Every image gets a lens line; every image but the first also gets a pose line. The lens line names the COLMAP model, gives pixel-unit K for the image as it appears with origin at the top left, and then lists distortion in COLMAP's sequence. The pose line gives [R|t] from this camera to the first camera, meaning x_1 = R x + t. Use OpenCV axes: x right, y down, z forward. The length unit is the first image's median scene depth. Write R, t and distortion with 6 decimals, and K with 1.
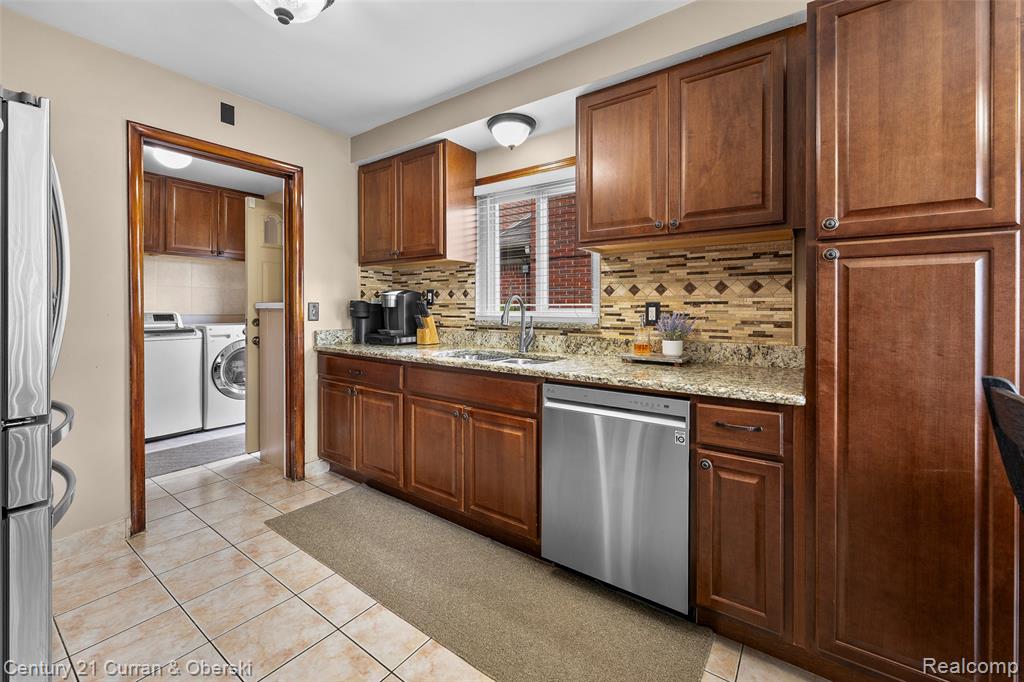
lens RADIAL K [[416.2, 0, 509.5], [0, 416.2, 309.7], [0, 0, 1]] dist [0.000199, -0.000009]
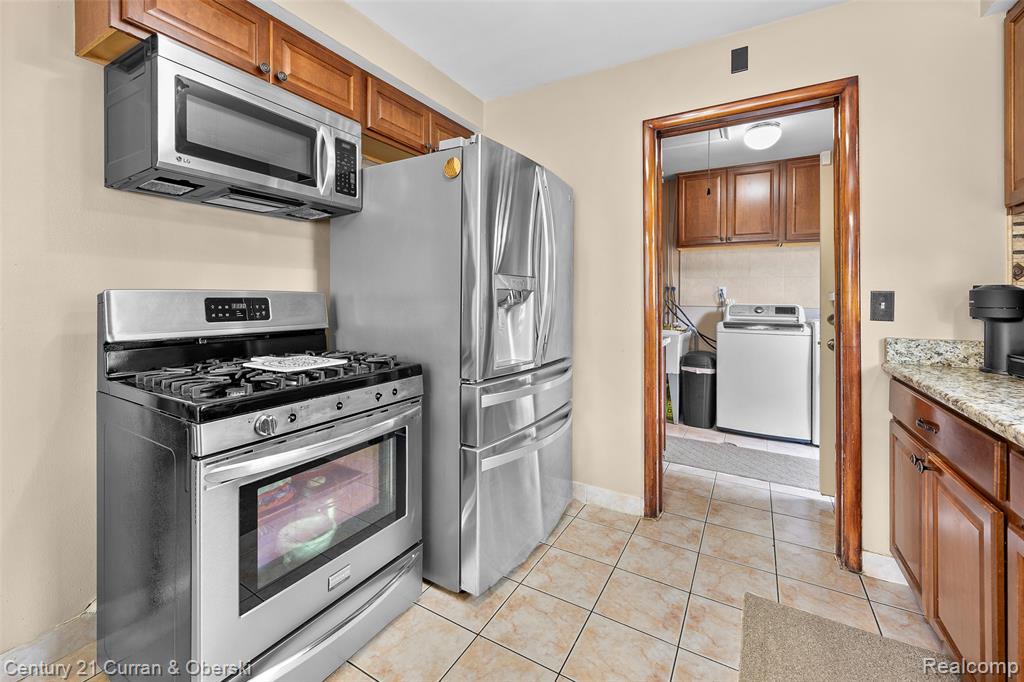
lens RADIAL K [[423.0, 0, 509.6], [0, 423.0, 300.8], [0, 0, 1]] dist [0.000857, 0.000138]
pose [[0.097754, 0.001534, -0.995209, 0.089754], [-0.006062, 0.999981, 0.000946, -0.000254], [0.995192, 0.005940, 0.097762, 0.425805]]
